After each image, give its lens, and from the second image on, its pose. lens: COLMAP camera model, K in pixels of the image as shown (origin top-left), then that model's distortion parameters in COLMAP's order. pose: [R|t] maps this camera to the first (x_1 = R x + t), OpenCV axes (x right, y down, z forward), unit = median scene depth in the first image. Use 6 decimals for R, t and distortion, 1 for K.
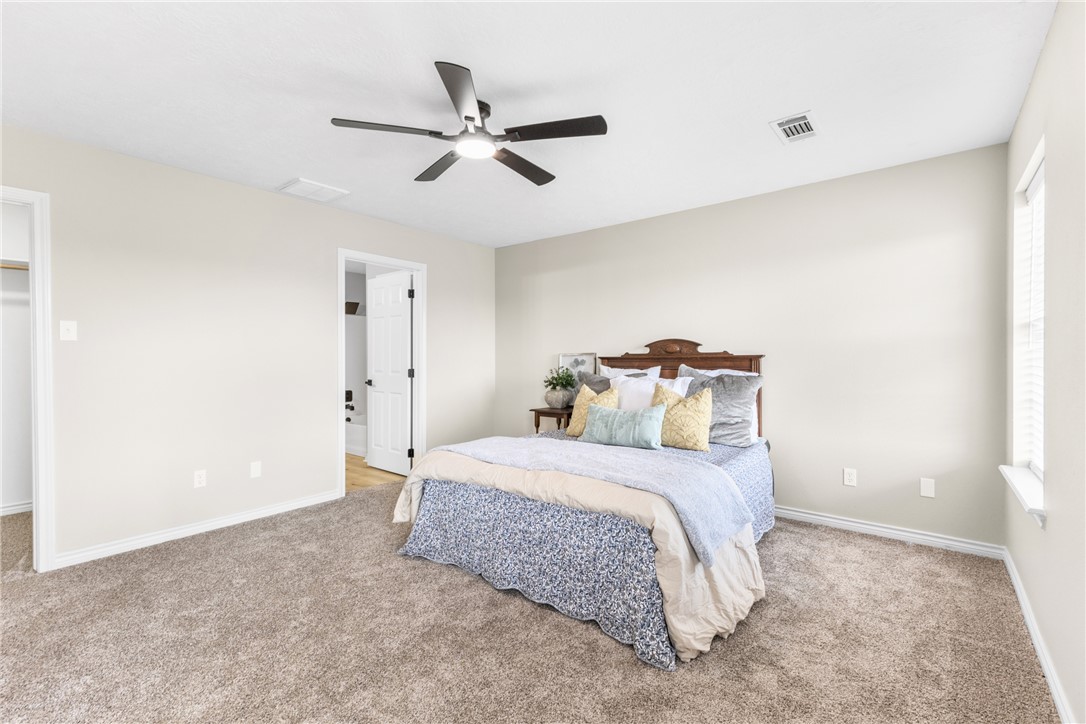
lens RADIAL K [[470.4, 0, 540.3], [0, 470.4, 358.9], [0, 0, 1]] dist [0.012342, -0.001060]
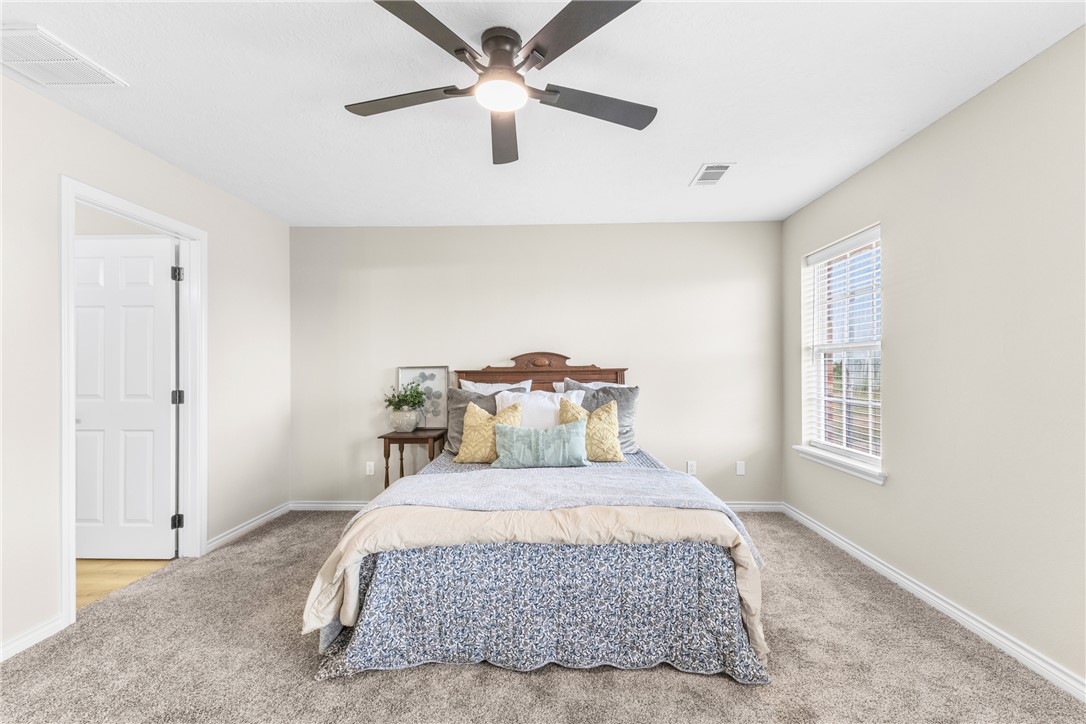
lens RADIAL K [[470.4, 0, 541.4], [0, 470.4, 368.7], [0, 0, 1]] dist [0.012342, -0.001060]
pose [[0.794064, -0.002254, 0.607830, -0.471646], [0.005414, 0.999980, -0.003364, -0.006578], [-0.607810, 0.005962, 0.794060, 0.317263]]
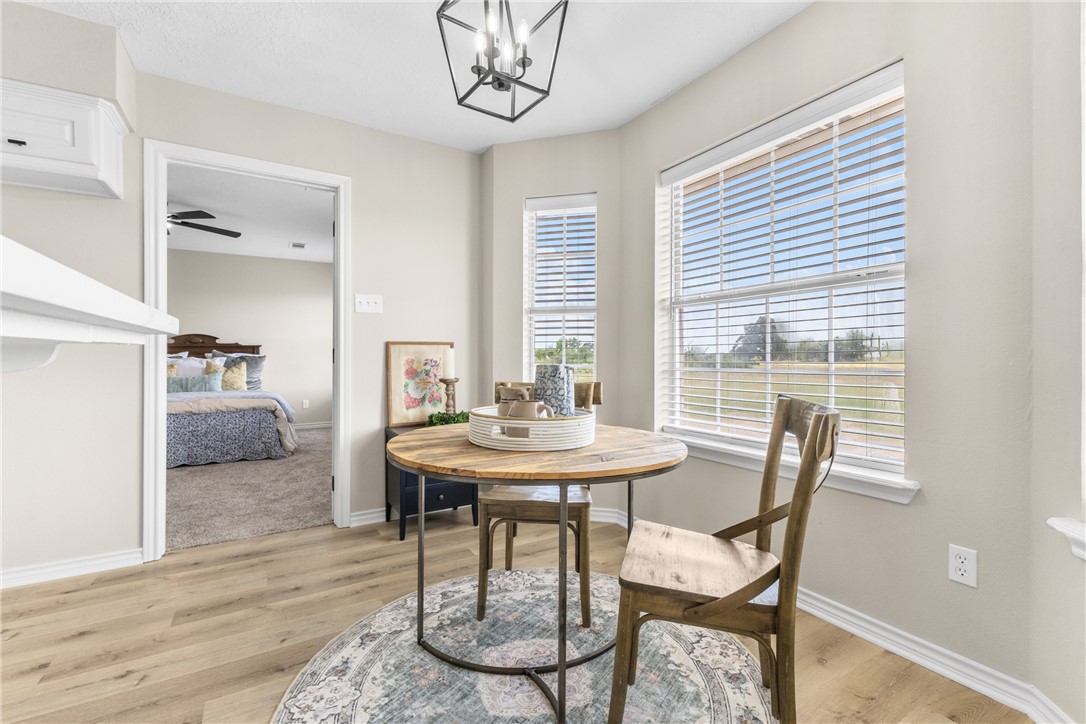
lens RADIAL K [[470.4, 0, 540.7], [0, 470.4, 355.9], [0, 0, 1]] dist [0.012342, -0.001060]
pose [[0.338368, 0.003811, 0.941006, -1.153916], [0.006491, 0.999959, -0.006384, 0.067427], [-0.940992, 0.008268, 0.338329, -0.832897]]
